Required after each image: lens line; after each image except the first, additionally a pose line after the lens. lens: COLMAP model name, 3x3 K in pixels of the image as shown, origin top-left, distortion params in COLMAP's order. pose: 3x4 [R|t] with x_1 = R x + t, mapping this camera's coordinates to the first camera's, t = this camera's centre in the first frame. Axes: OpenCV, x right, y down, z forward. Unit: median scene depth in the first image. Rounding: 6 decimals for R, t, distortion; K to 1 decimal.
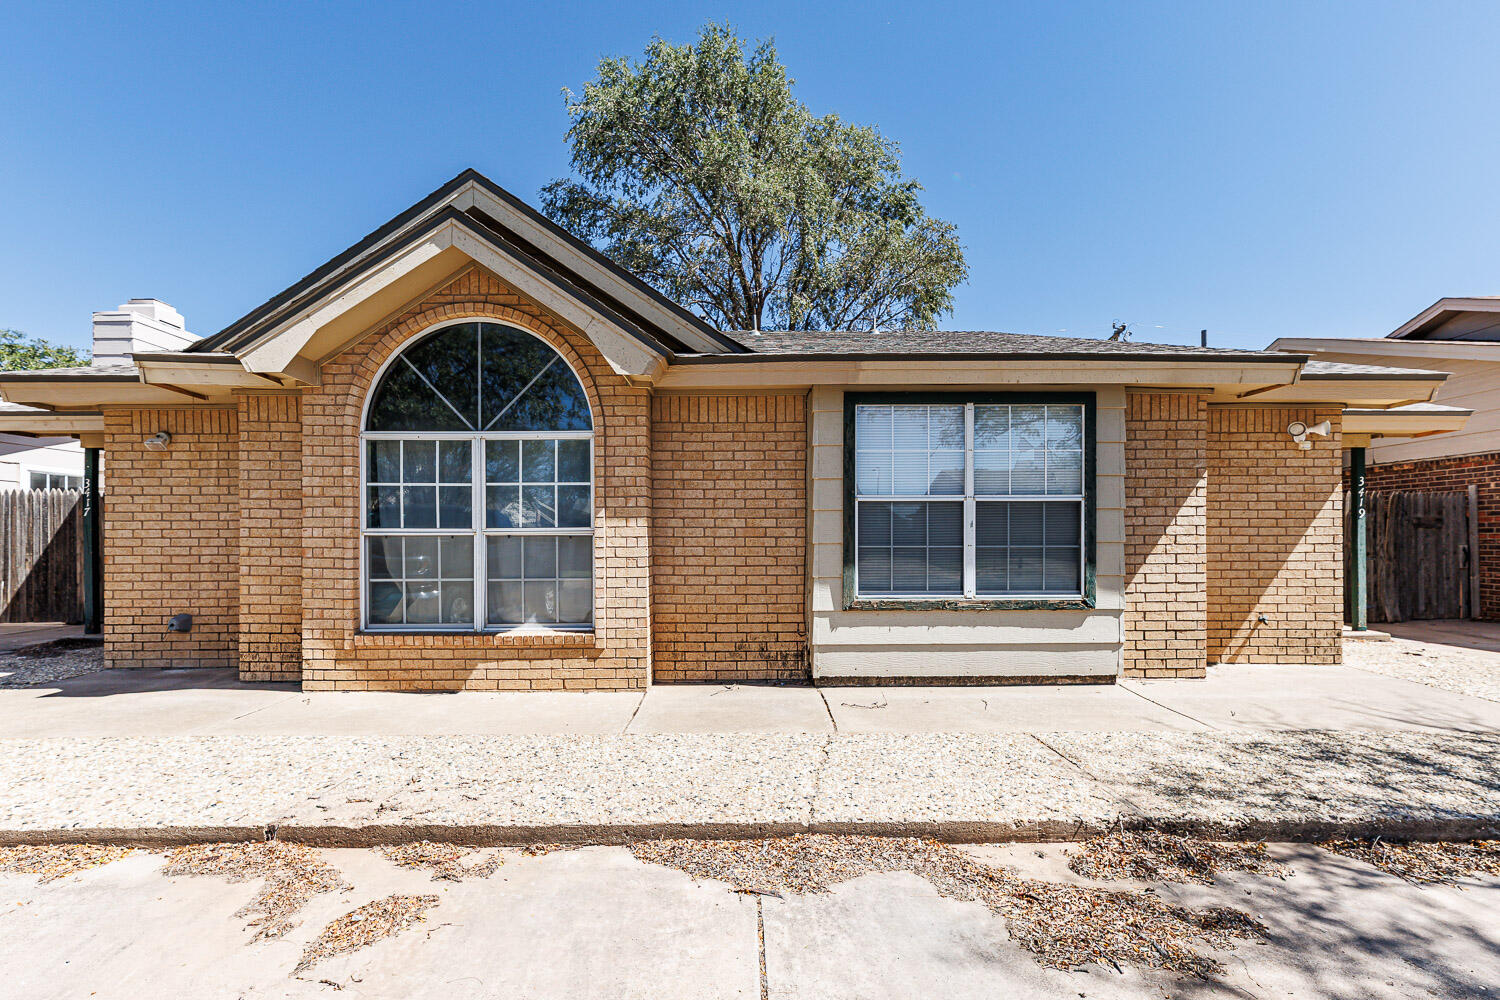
lens RADIAL K [[676.0, 0, 748.8], [0, 676.0, 527.3], [0, 0, 1]] dist [-0.000875, 0.000229]
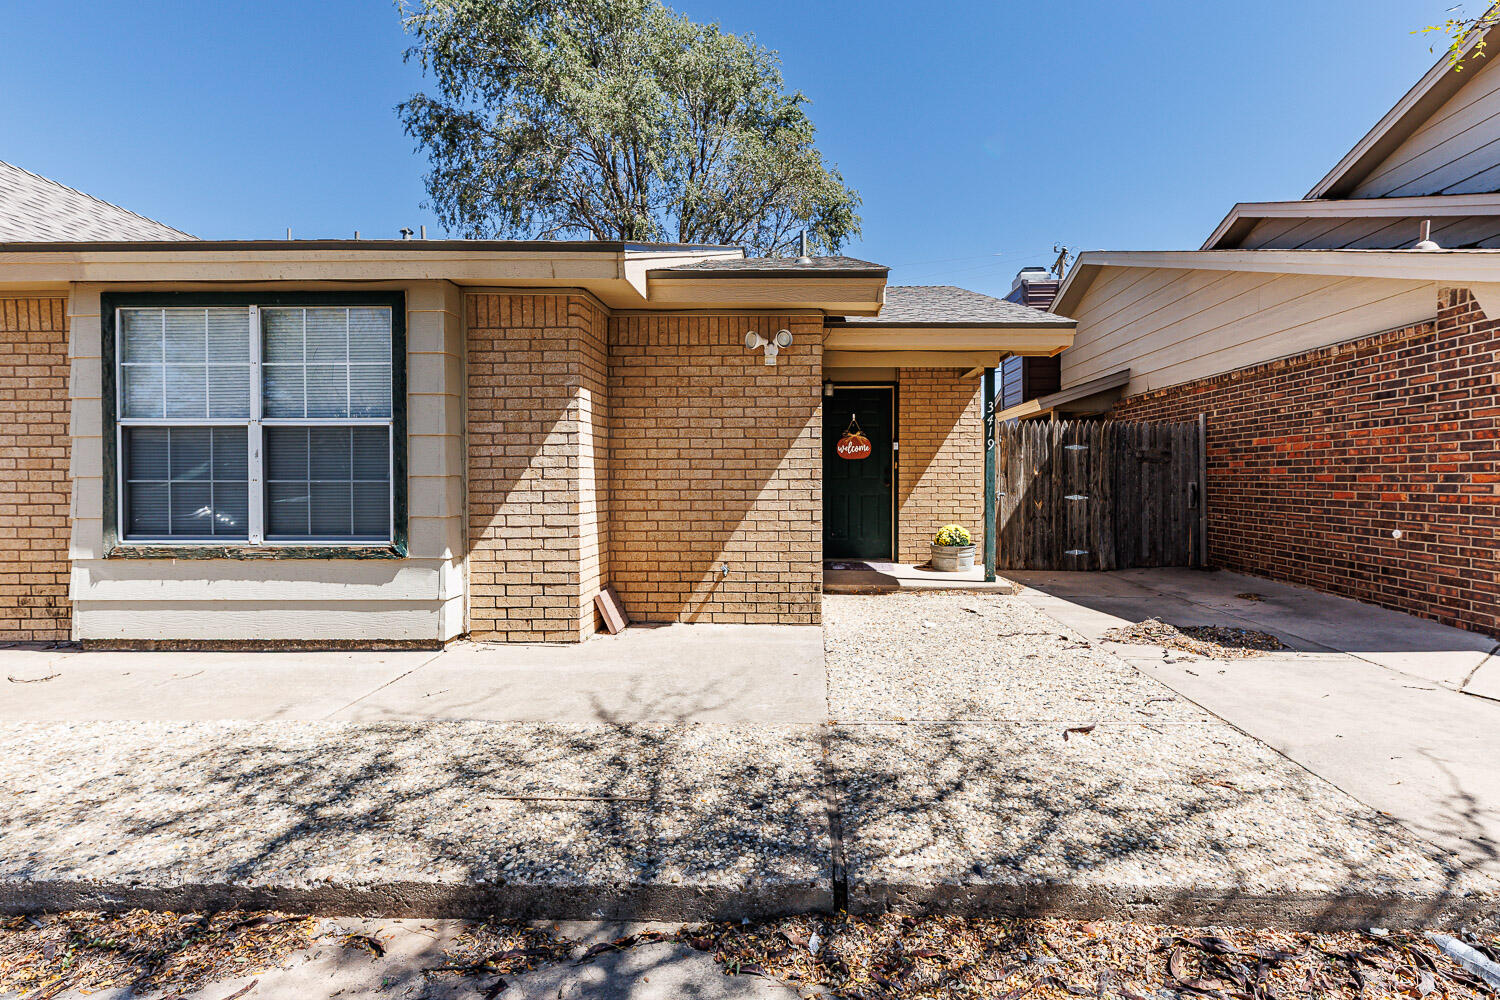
lens RADIAL K [[691.8, 0, 750.9], [0, 691.8, 468.2], [0, 0, 1]] dist [-0.000238, 0.000550]
pose [[0.999823, 0.001572, -0.018729, 0.819049], [-0.001461, 0.999981, 0.005918, 0.005887], [0.018738, -0.005890, 0.999807, 0.153205]]
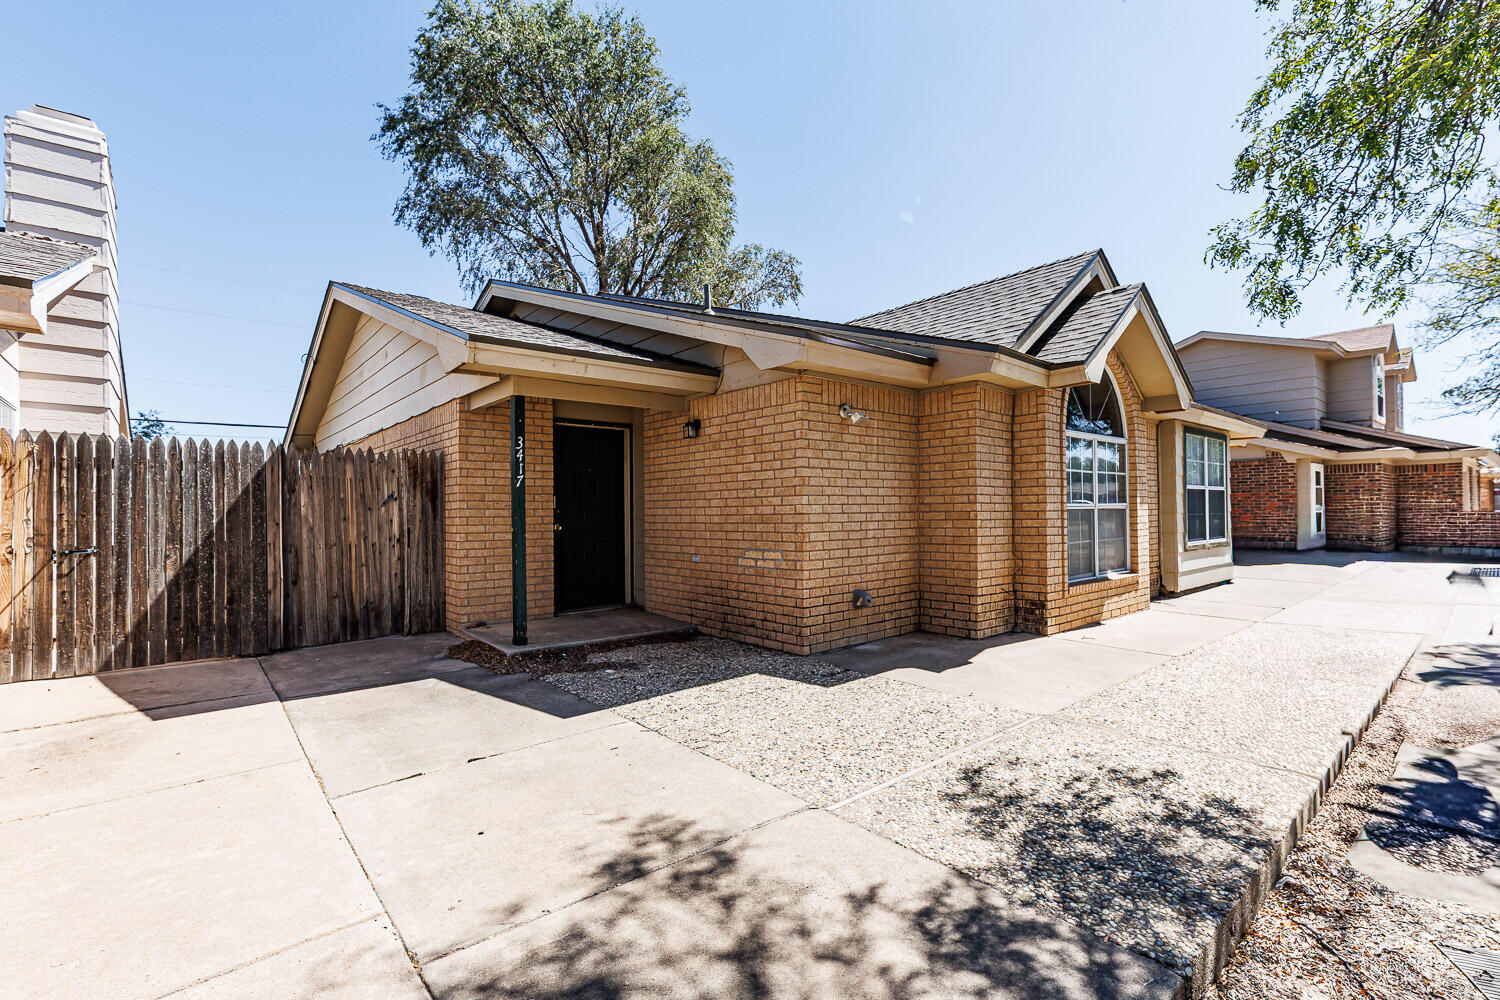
lens RADIAL K [[663.8, 0, 751.7], [0, 663.8, 498.3], [0, 0, 1]] dist [0.000823, 0.000133]
pose [[0.770856, 0.006343, 0.636977, -1.583090], [-0.001425, 0.999965, -0.008233, 0.002154], [-0.637007, 0.005438, 0.770838, 0.347422]]
